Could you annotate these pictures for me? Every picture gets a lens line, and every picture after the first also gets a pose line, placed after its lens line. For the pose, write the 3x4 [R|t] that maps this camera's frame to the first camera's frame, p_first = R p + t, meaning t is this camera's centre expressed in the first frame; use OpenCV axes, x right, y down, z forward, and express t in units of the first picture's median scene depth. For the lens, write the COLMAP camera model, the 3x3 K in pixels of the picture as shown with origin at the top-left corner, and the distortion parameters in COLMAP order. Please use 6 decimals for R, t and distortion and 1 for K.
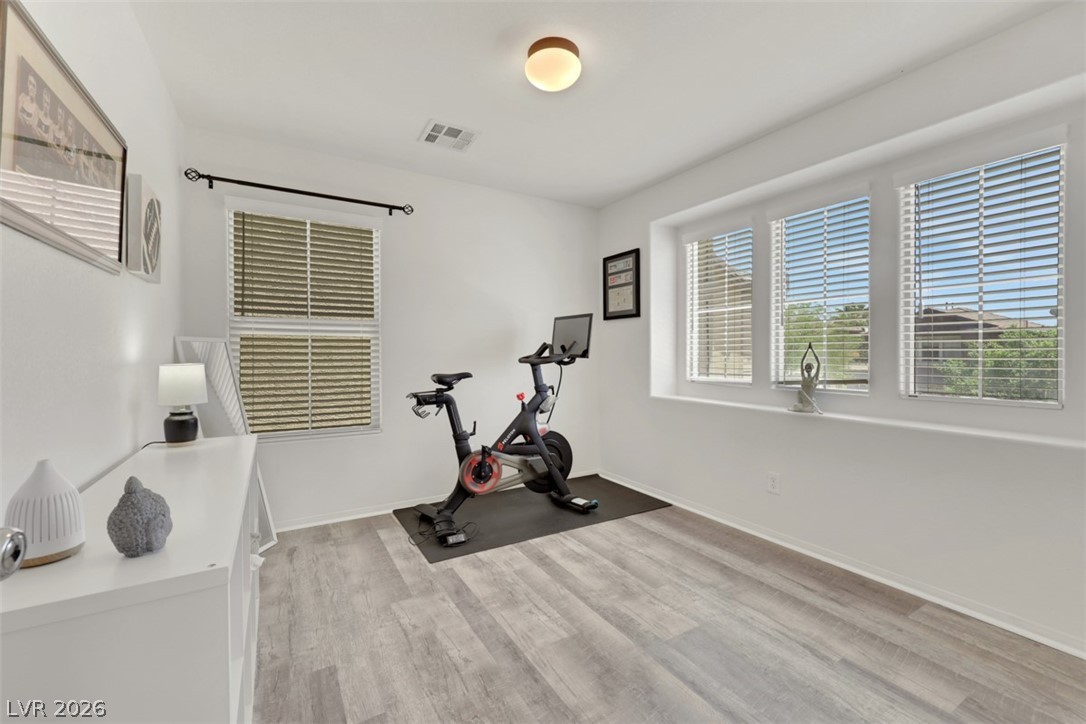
lens RADIAL K [[445.2, 0, 544.5], [0, 445.2, 354.8], [0, 0, 1]] dist [-0.000105, -0.000219]
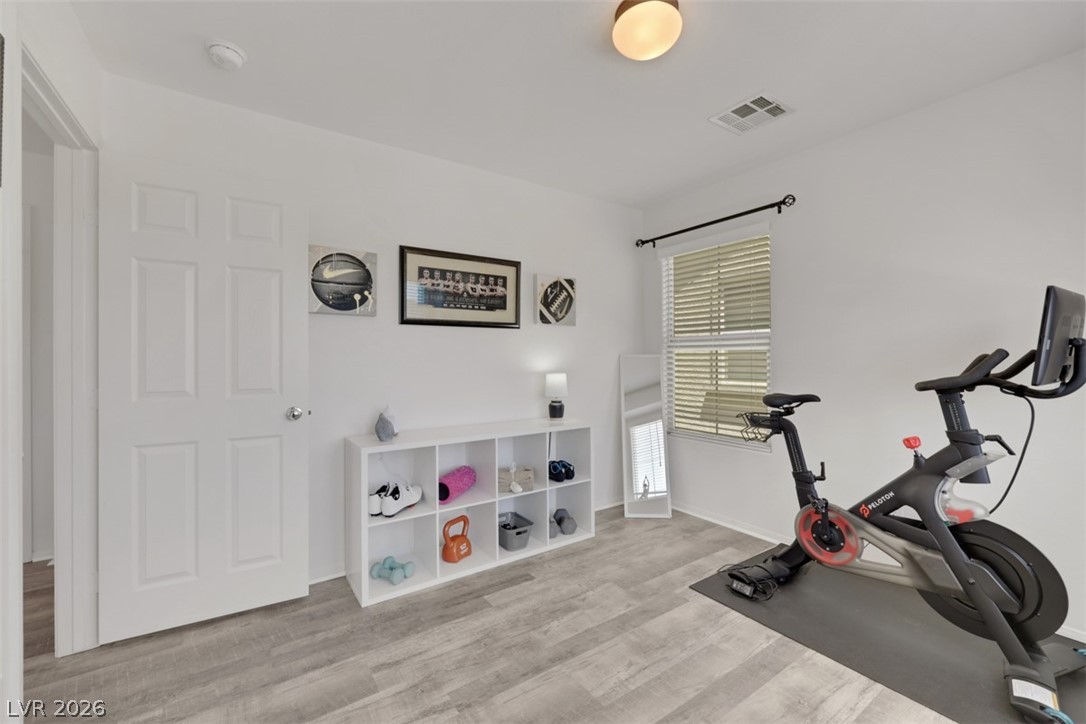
lens RADIAL K [[445.2, 0, 546.8], [0, 445.2, 357.0], [0, 0, 1]] dist [-0.000105, -0.000219]
pose [[0.071292, -0.002620, -0.997452, 0.619878], [0.001421, 0.999996, -0.002525, -0.026040], [0.997454, -0.001238, 0.071296, 0.563307]]
